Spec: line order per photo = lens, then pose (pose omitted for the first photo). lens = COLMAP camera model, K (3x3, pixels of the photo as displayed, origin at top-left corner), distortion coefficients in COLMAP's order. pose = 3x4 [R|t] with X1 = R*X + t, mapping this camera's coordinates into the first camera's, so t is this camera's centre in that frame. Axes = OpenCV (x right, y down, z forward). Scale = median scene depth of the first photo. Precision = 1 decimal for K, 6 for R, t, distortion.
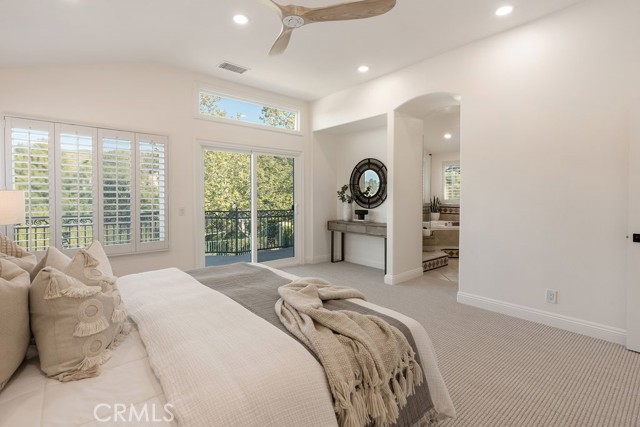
lens RADIAL K [[300.3, 0, 308.5], [0, 300.3, 200.9], [0, 0, 1]] dist [-0.001651, -0.000116]
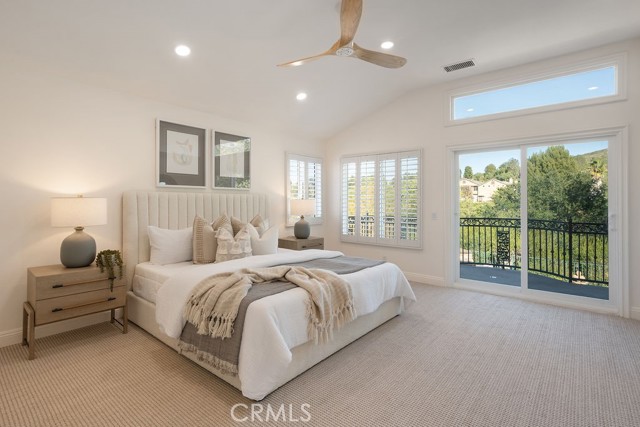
lens RADIAL K [[319.8, 0, 317.4], [0, 319.8, 203.4], [0, 0, 1]] dist [-0.001285, 0.000025]
pose [[0.185197, 0.004795, -0.982690, 0.534474], [-0.014472, 0.999893, 0.002152, -0.005857], [0.982595, 0.013823, 0.185246, 0.313158]]
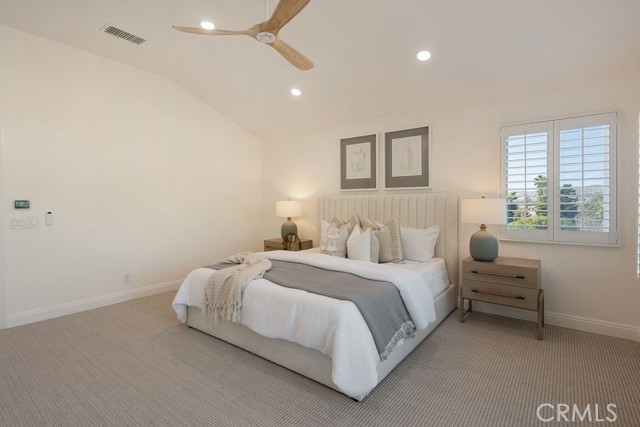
lens RADIAL K [[319.8, 0, 317.4], [0, 319.8, 203.4], [0, 0, 1]] dist [-0.001285, 0.000025]
pose [[-0.976154, 0.001609, -0.217074, 0.007702], [-0.001790, 0.999879, 0.015459, -0.015807], [0.217072, 0.015479, -0.976033, 1.008462]]
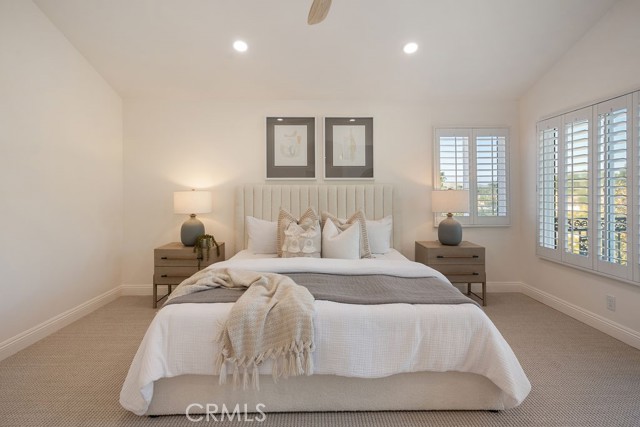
lens RADIAL K [[333.7, 0, 318.2], [0, 333.7, 194.1], [0, 0, 1]] dist [0.001702, 0.000218]
pose [[-0.616761, -0.001261, -0.787150, 0.302522], [-0.010385, 0.999925, 0.006535, -0.009181], [0.787082, 0.012205, -0.616727, 0.697136]]
